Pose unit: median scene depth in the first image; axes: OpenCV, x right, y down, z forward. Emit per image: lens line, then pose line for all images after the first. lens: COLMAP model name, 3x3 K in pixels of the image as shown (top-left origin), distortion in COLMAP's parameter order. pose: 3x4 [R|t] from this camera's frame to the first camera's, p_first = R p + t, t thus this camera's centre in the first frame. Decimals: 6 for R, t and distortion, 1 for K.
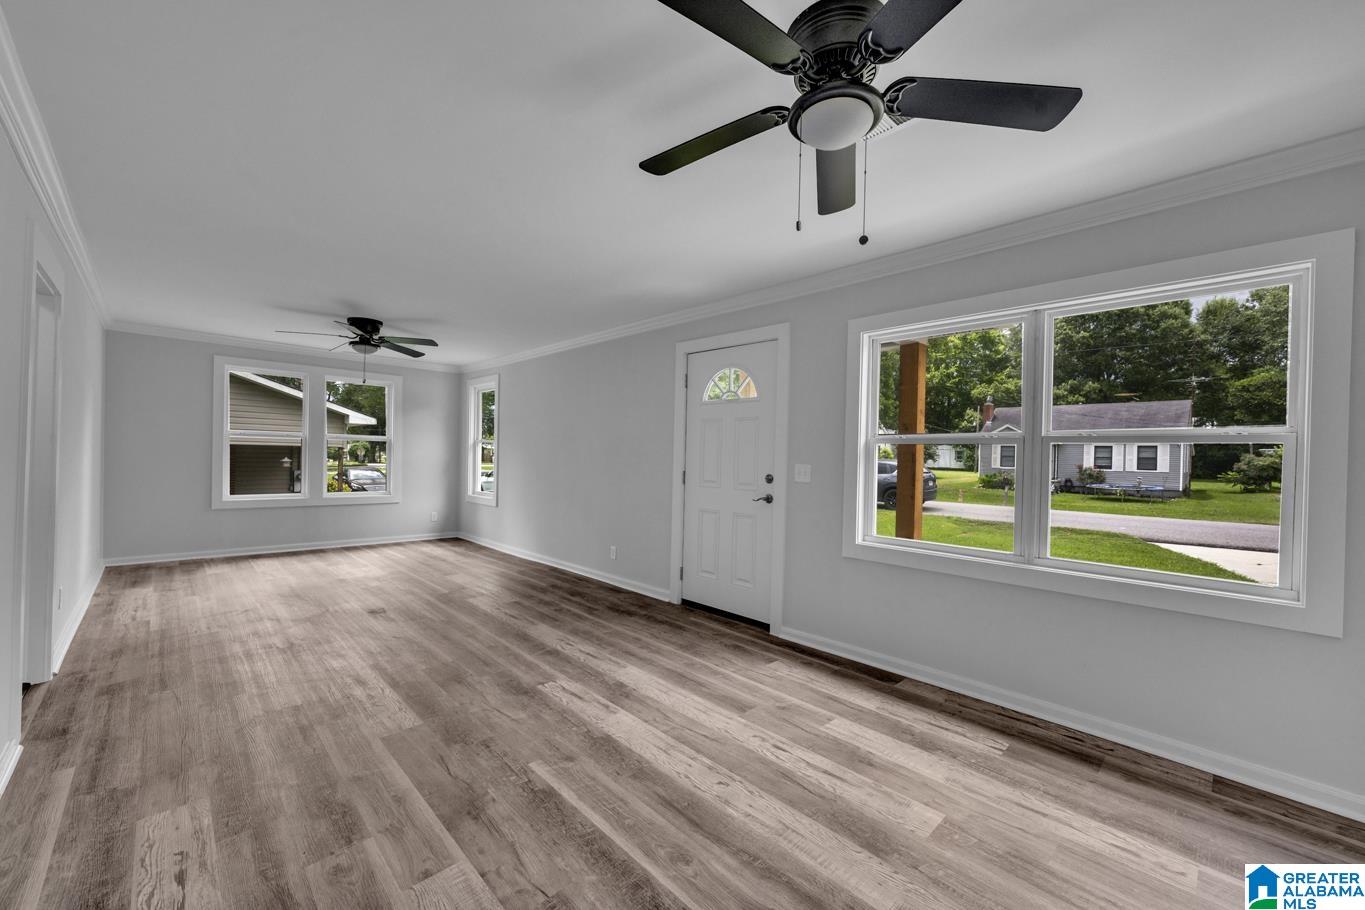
lens RADIAL K [[530.7, 0, 684.2], [0, 530.7, 459.9], [0, 0, 1]] dist [0.000581, -0.000227]
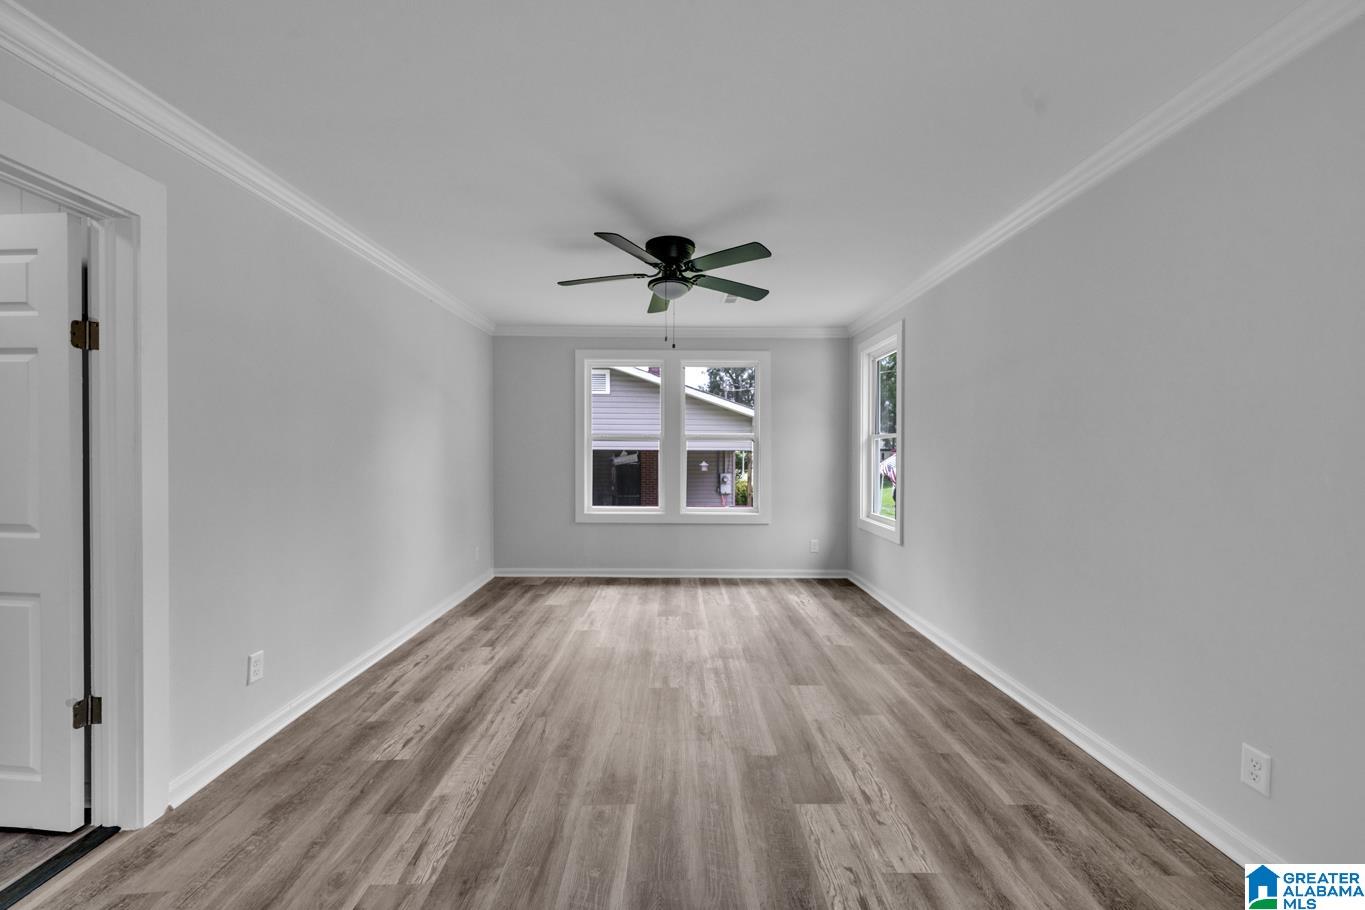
lens RADIAL K [[530.7, 0, 684.2], [0, 530.7, 459.9], [0, 0, 1]] dist [0.000581, -0.000227]
pose [[0.721689, -0.010421, -0.692139, -0.121658], [0.009310, 0.999942, -0.005348, -0.005078], [0.692155, -0.002584, 0.721744, 0.422466]]
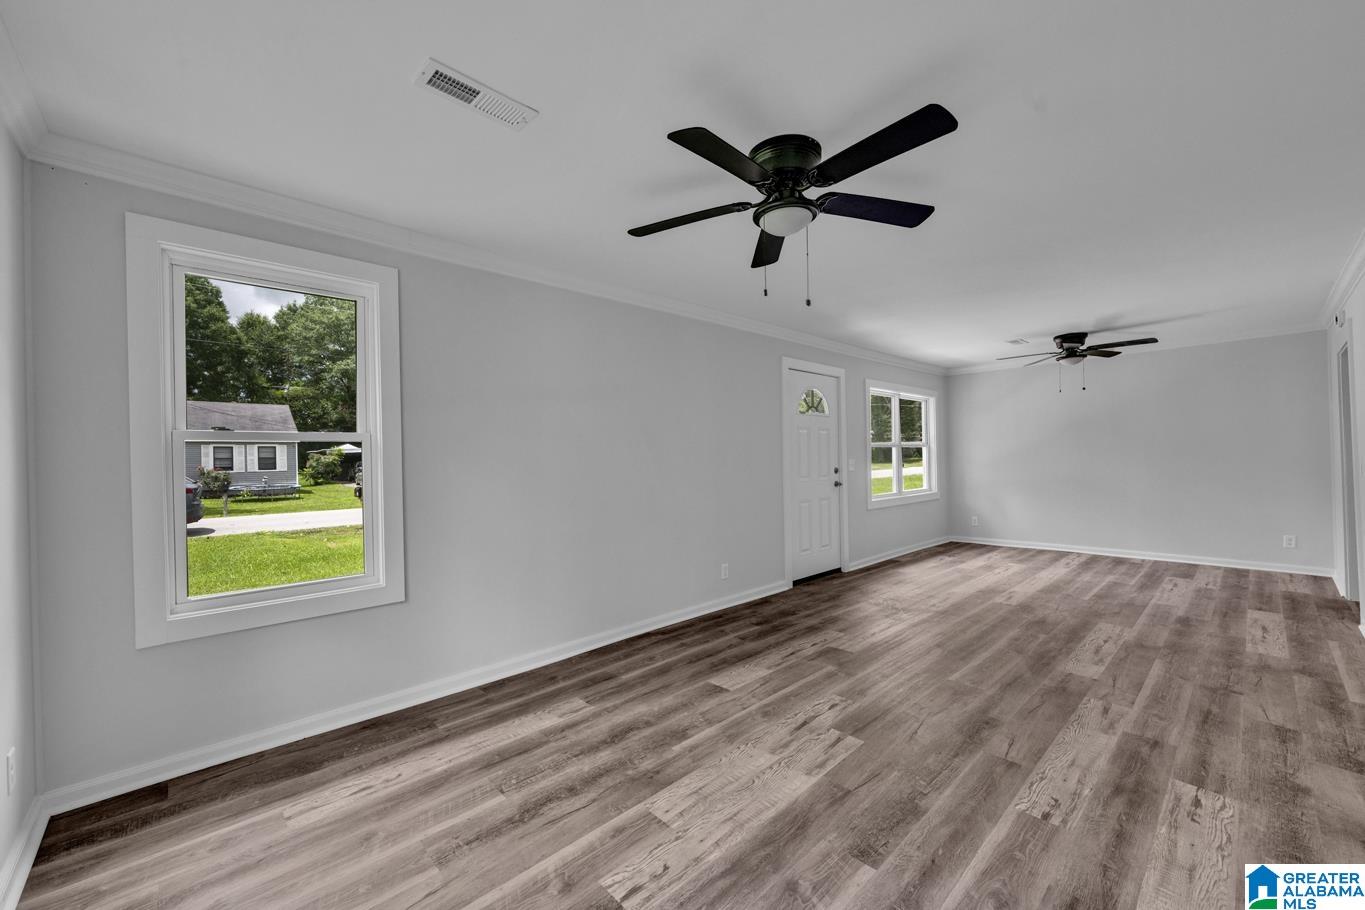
lens RADIAL K [[540.5, 0, 687.1], [0, 540.5, 457.2], [0, 0, 1]] dist [-0.000312, 0.000018]
pose [[0.016986, -0.020413, 0.999647, -0.776661], [0.026421, 0.999452, 0.019960, -0.021748], [-0.999507, 0.026073, 0.017516, 0.805638]]
